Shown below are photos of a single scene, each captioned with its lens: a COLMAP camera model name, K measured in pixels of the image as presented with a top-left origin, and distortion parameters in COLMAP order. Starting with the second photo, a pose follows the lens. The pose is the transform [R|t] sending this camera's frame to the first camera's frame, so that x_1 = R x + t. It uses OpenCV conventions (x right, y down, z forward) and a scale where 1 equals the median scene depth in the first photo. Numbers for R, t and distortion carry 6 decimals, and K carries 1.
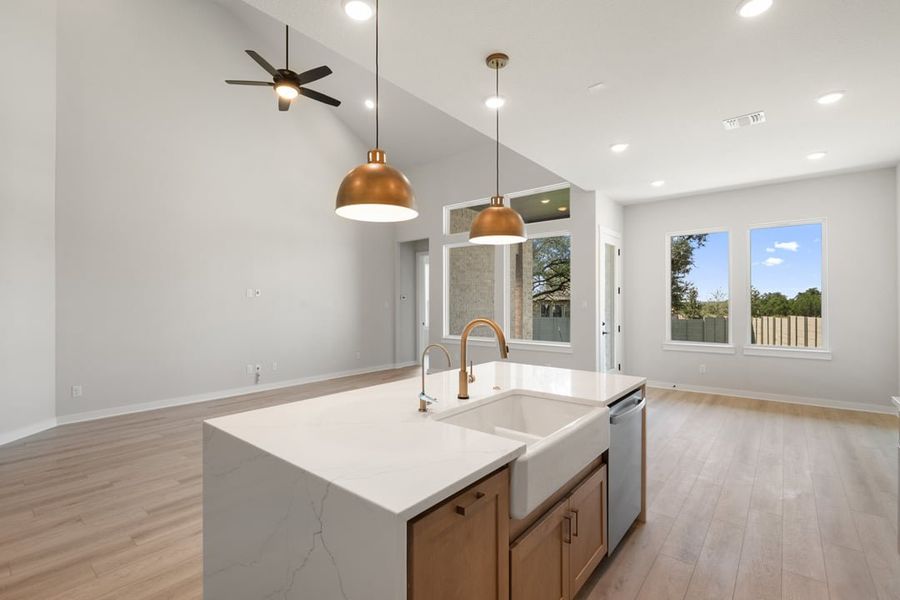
lens RADIAL K [[406.1, 0, 451.5], [0, 406.1, 301.2], [0, 0, 1]] dist [0.003341, -0.006072]
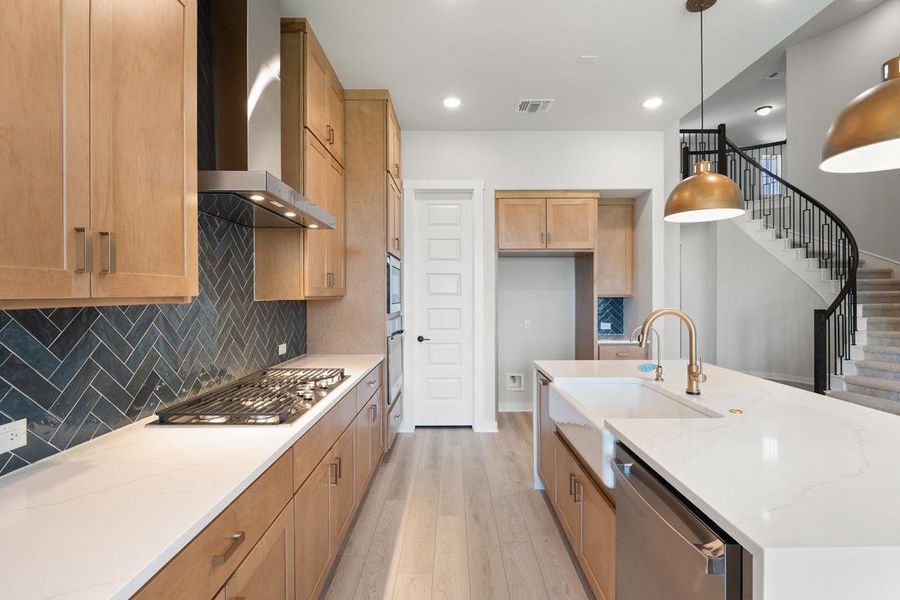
lens RADIAL K [[411.6, 0, 454.2], [0, 411.6, 295.7], [0, 0, 1]] dist [-0.000636, -0.000229]
pose [[-0.769458, 0.004943, -0.638679, 0.350313], [0.005198, 0.999985, 0.001476, 0.002799], [0.638677, -0.002184, -0.769472, 0.456167]]
